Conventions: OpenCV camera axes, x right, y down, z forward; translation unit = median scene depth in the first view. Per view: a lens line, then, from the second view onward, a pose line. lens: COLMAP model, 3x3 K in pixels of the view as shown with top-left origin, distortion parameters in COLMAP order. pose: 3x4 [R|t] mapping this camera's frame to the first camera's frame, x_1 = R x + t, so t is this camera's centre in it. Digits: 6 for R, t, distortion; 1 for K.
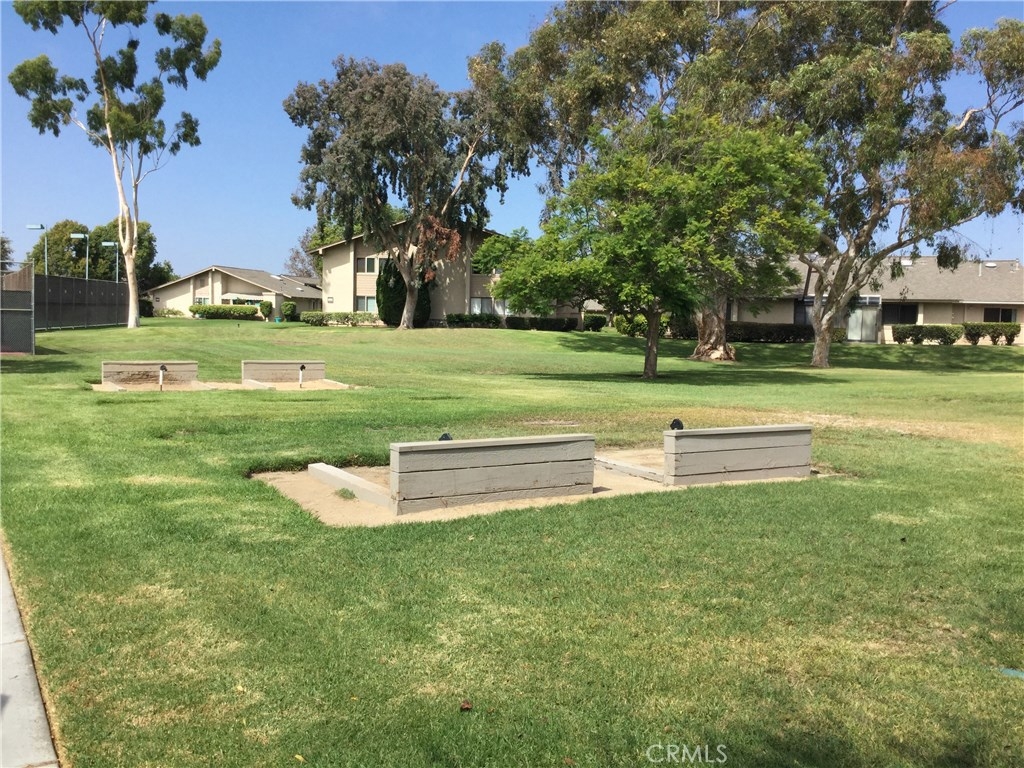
lens RADIAL K [[929.0, 0, 514.9], [0, 929.0, 387.0], [0, 0, 1]] dist [0.000757, 0.000000]
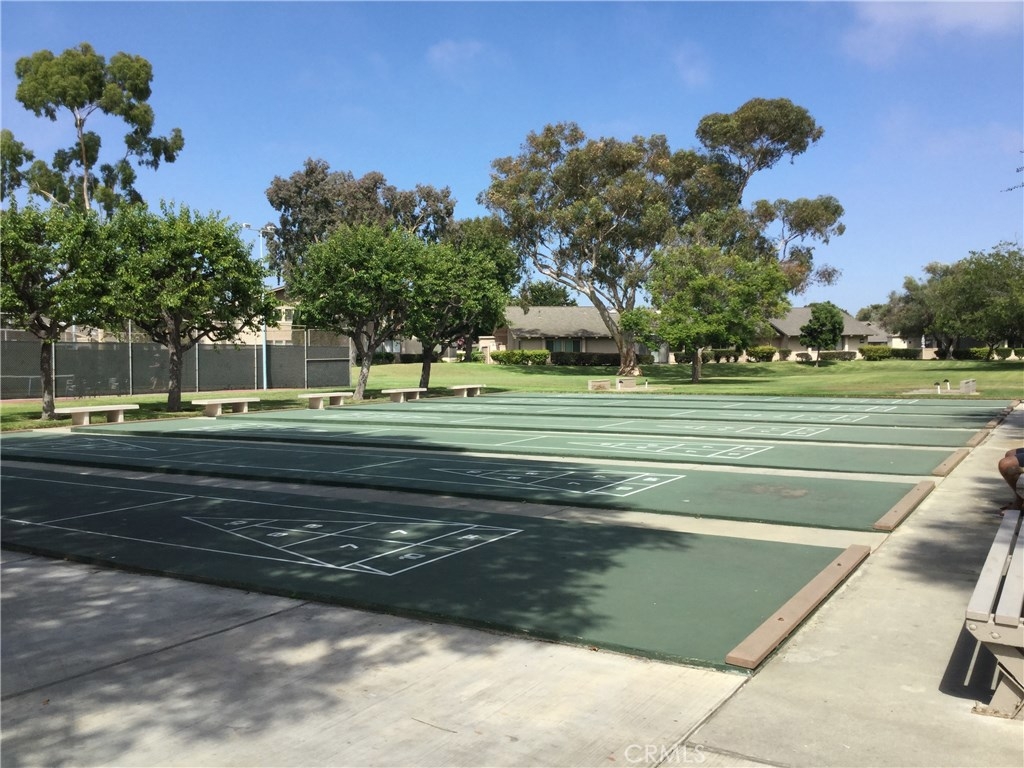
lens RADIAL K [[929.0, 0, 507.7], [0, 929.0, 380.9], [0, 0, 1]] dist [0.000757, 0.000000]
pose [[0.891488, -0.042088, 0.451086, -0.927807], [0.061237, 0.997732, -0.027932, 0.014834], [-0.448887, 0.052524, 0.892043, -0.463354]]
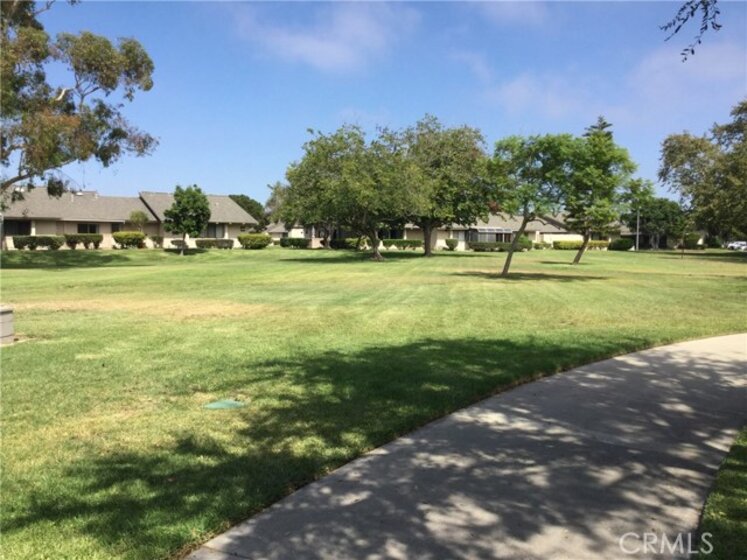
lens RADIAL K [[677.7, 0, 374.9], [0, 677.7, 280.4], [0, 0, 1]] dist [0.000757, 0.000000]
pose [[0.626544, -0.060023, 0.777071, -0.043663], [0.060079, 0.997783, 0.028629, 0.001022], [-0.777067, 0.028749, 0.628761, -0.031973]]
